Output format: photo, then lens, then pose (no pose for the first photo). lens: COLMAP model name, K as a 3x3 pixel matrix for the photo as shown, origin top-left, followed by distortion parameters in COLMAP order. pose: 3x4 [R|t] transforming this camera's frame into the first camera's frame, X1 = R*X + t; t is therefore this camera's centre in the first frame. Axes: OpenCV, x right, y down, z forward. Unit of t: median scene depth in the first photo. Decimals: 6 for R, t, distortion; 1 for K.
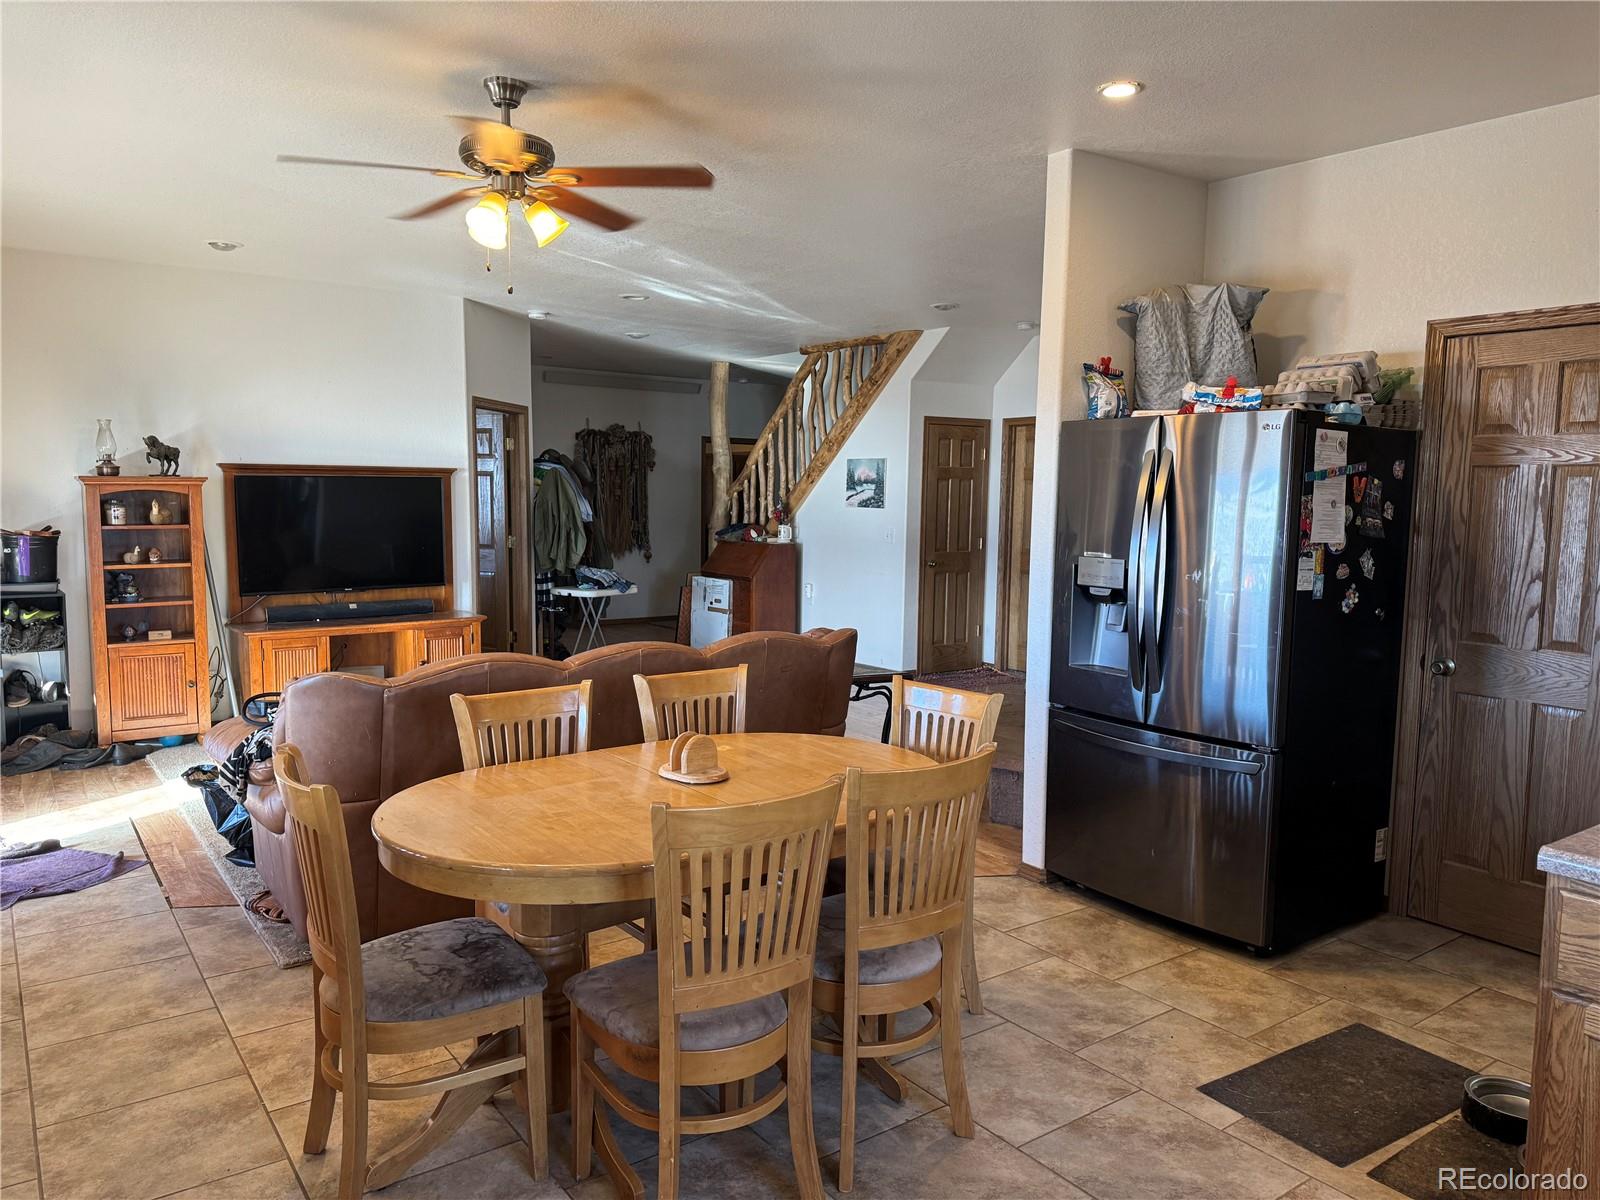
lens RADIAL K [[1099.5, 0, 800.0], [0, 1099.5, 600.0], [0, 0, 1]] dist [0.151485, -0.221689]
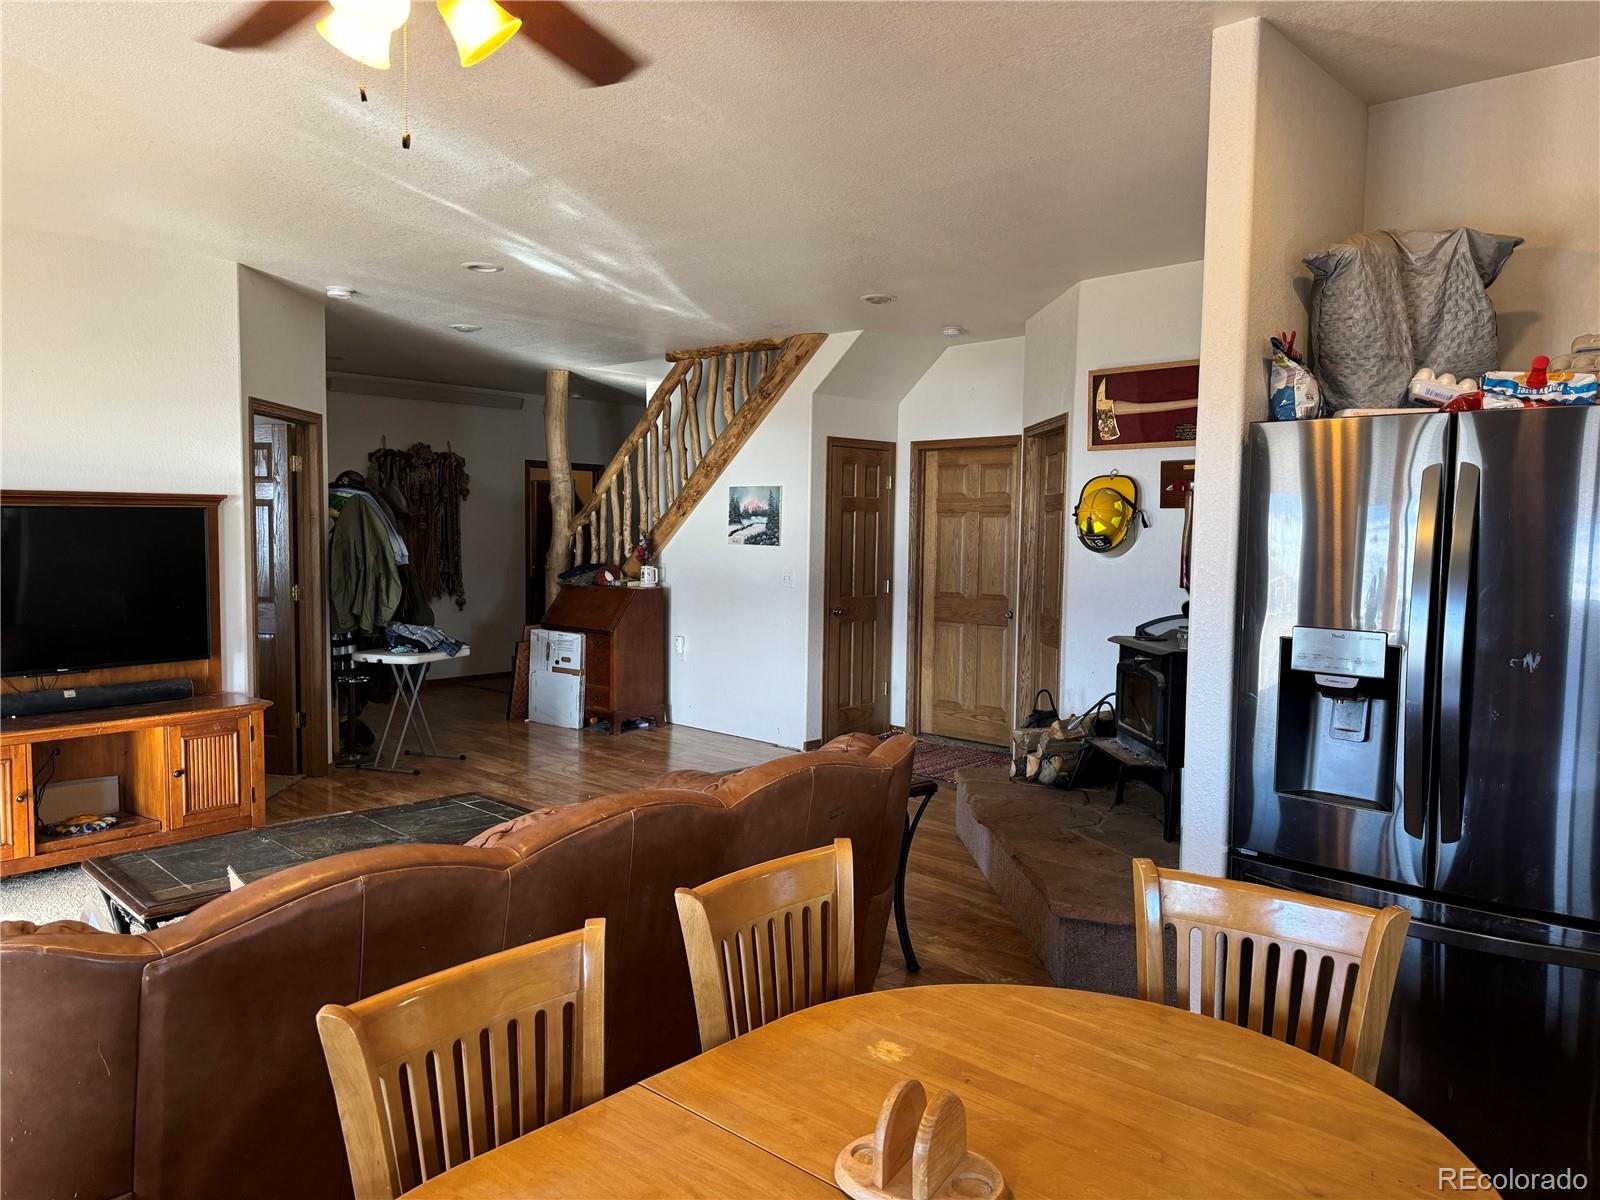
lens RADIAL K [[1118.3, 0, 803.3], [0, 1118.3, 601.1], [0, 0, 1]] dist [0.101794, -0.149429]
pose [[0.981406, -0.013539, 0.191467, -0.068484], [0.019263, 0.999420, -0.028065, -0.017800], [-0.190976, 0.031232, 0.981098, 0.172726]]
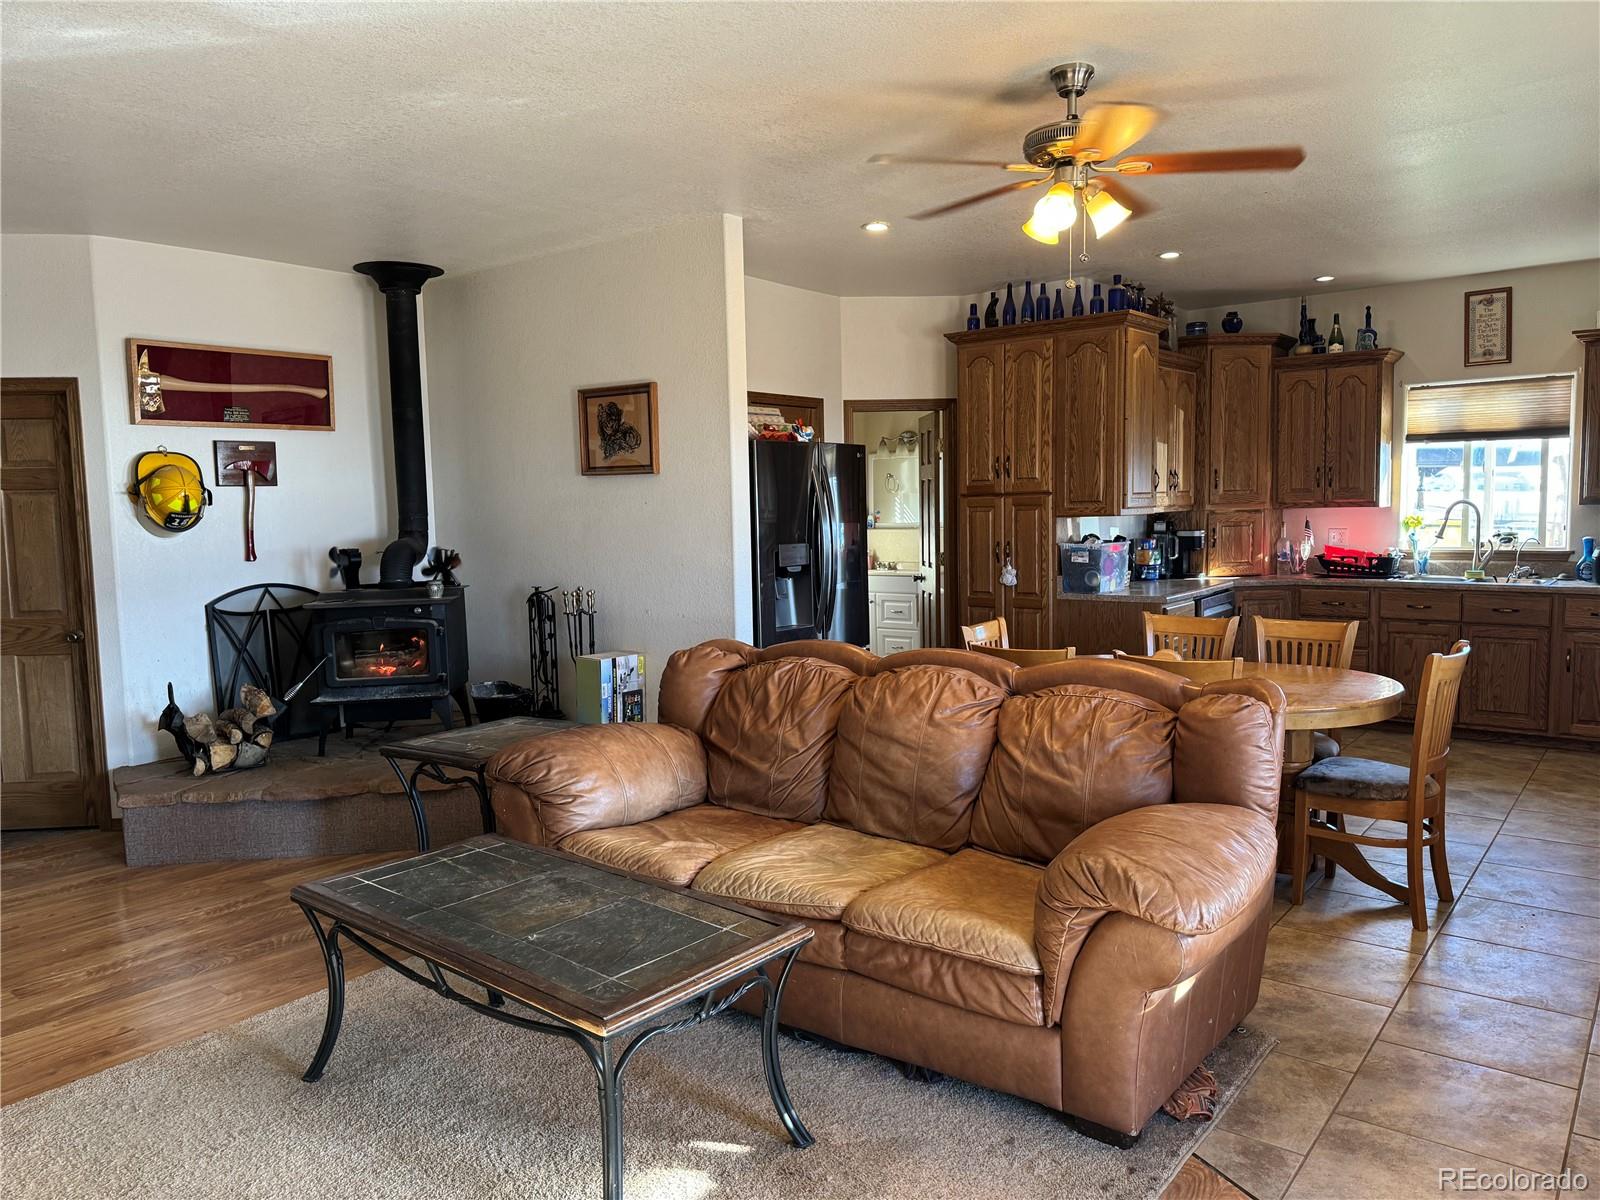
lens RADIAL K [[1118.3, 0, 803.3], [0, 1118.3, 601.1], [0, 0, 1]] dist [0.101794, -0.149429]
pose [[-0.255904, -0.092798, 0.962238, -0.434229], [0.115545, 0.985310, 0.125752, -0.057971], [-0.959772, 0.143362, -0.241423, 0.559249]]
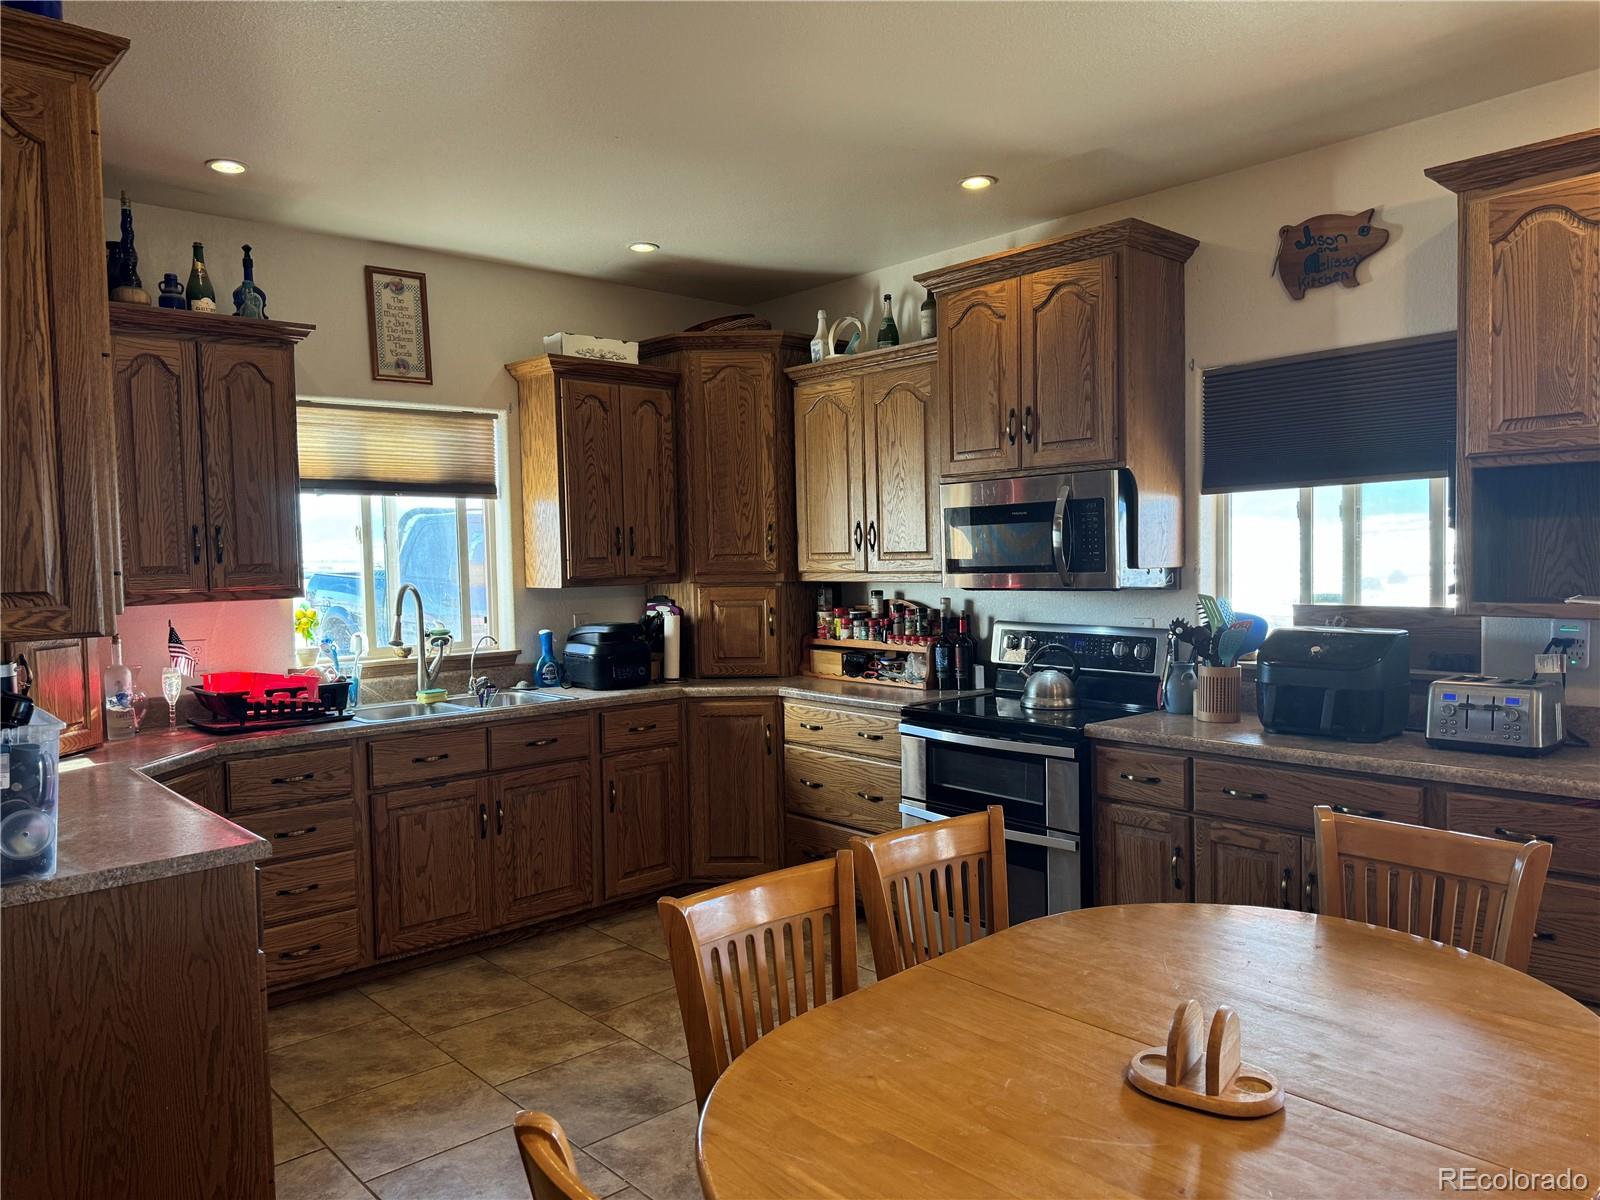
lens RADIAL K [[1118.3, 0, 803.3], [0, 1118.3, 601.1], [0, 0, 1]] dist [0.101794, -0.149429]
pose [[-0.994480, 0.014516, -0.103917, 0.045173], [-0.000445, 0.989791, 0.142526, -0.041593], [0.104925, 0.141785, -0.984321, 0.450512]]
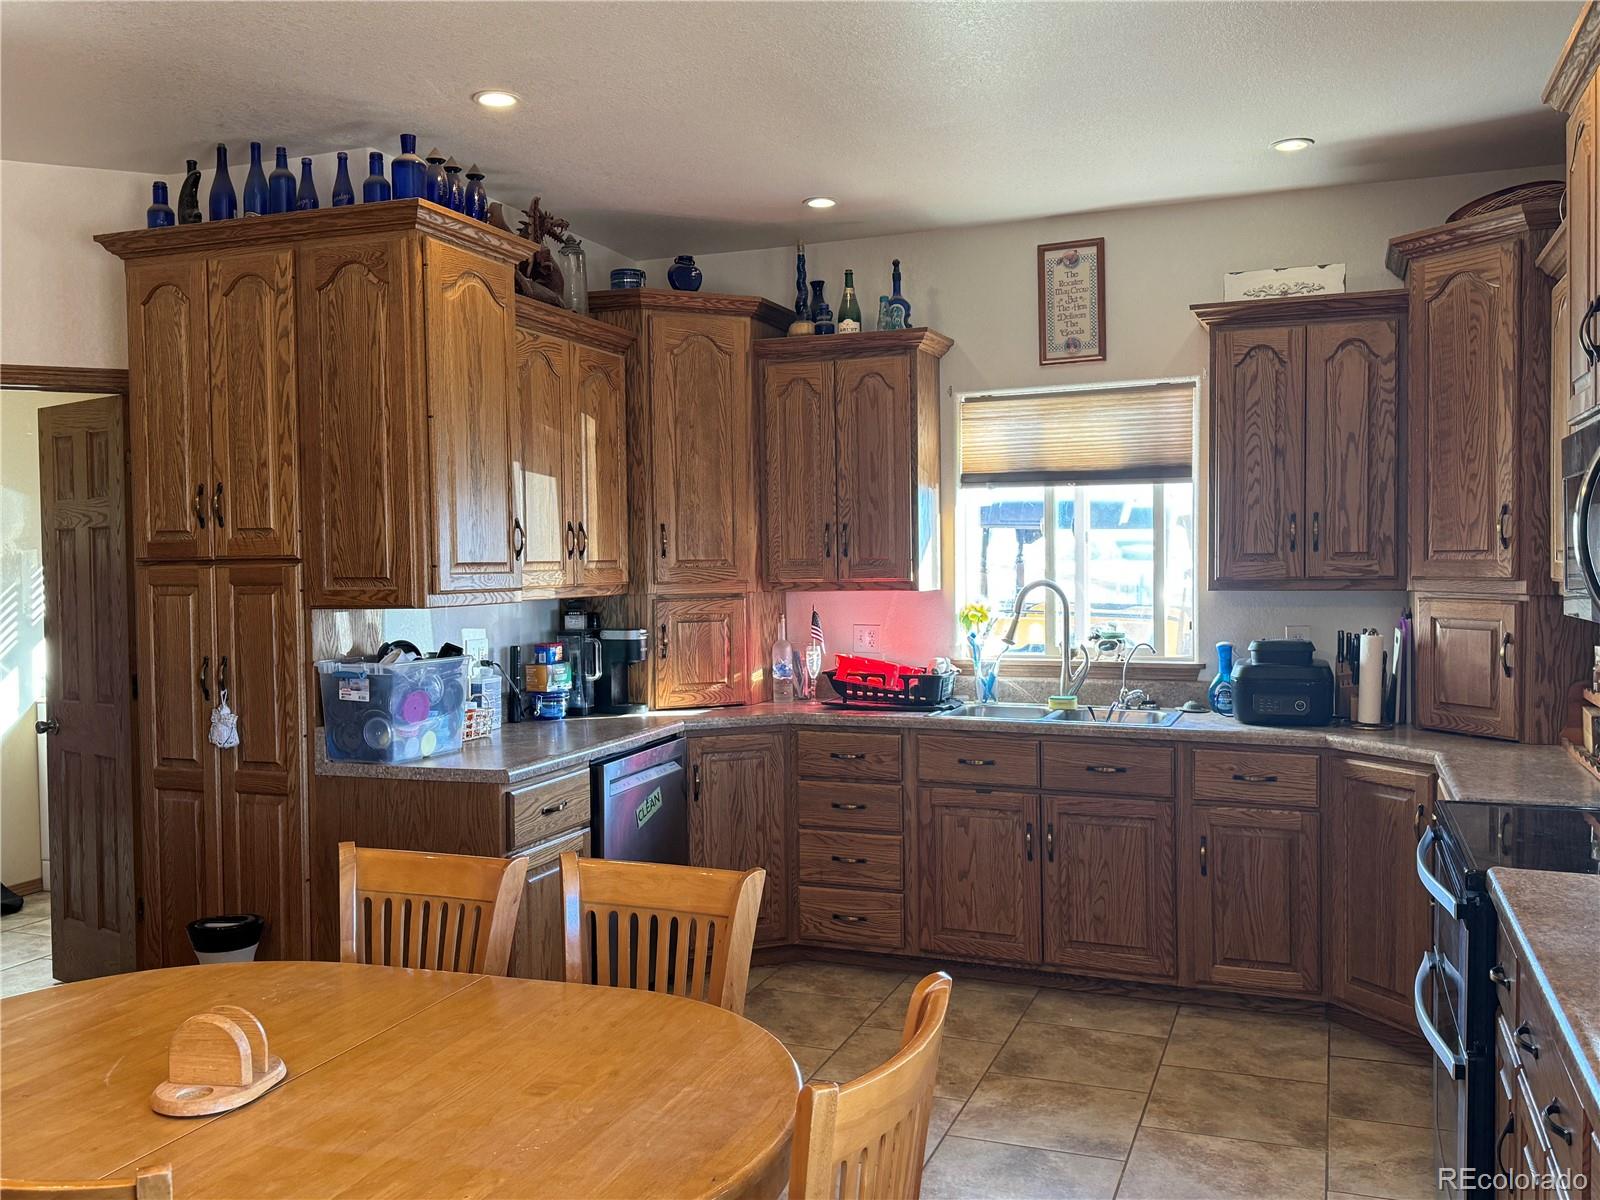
lens RADIAL K [[1374.8, 0, 800.0], [0, 1374.8, 600.0], [0, 0, 1]] dist [0.134027, -0.219482]
pose [[-0.531910, -0.031244, 0.846224, -0.244118], [0.090368, 0.991518, 0.093412, -0.033022], [-0.841965, 0.126159, -0.524575, 0.334464]]
